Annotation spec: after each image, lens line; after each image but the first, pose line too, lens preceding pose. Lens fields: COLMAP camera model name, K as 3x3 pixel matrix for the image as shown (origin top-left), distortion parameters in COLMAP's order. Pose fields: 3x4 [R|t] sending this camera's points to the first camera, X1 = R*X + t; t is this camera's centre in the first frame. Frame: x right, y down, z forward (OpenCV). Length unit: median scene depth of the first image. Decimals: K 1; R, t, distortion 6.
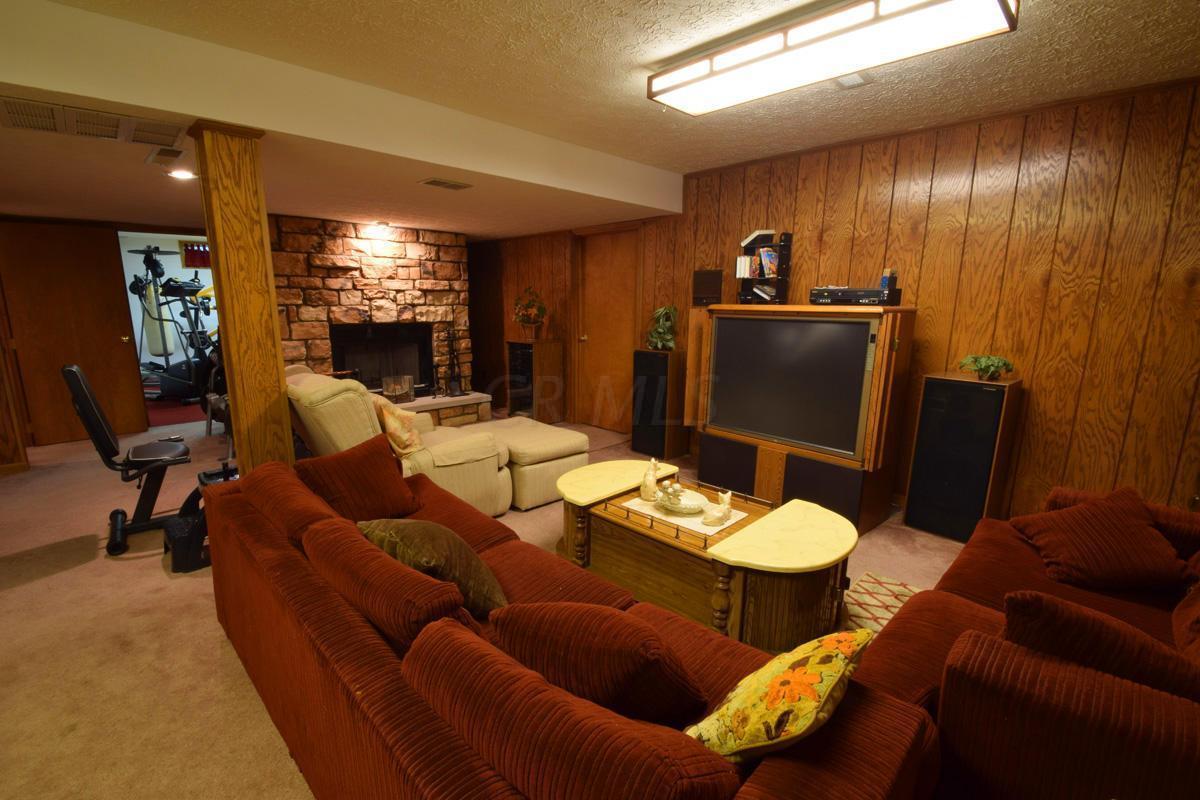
lens RADIAL K [[524.1, 0, 596.7], [0, 524.1, 400.8], [0, 0, 1]] dist [-0.003239, -0.001704]
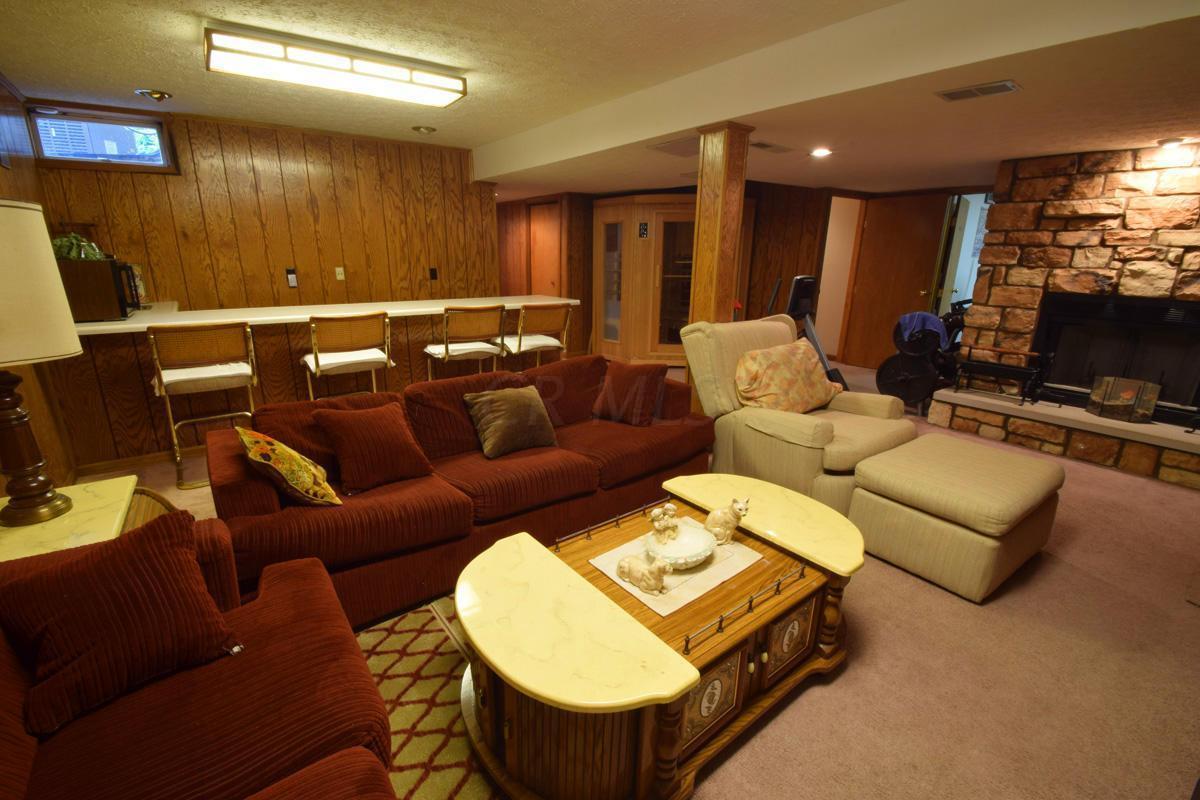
lens RADIAL K [[524.1, 0, 594.4], [0, 524.1, 401.1], [0, 0, 1]] dist [-0.003239, -0.001704]
pose [[-0.103479, 0.259494, -0.960185, 0.366438], [-0.210215, 0.937854, 0.276114, -0.067149], [0.972163, 0.230418, -0.042499, 0.418649]]
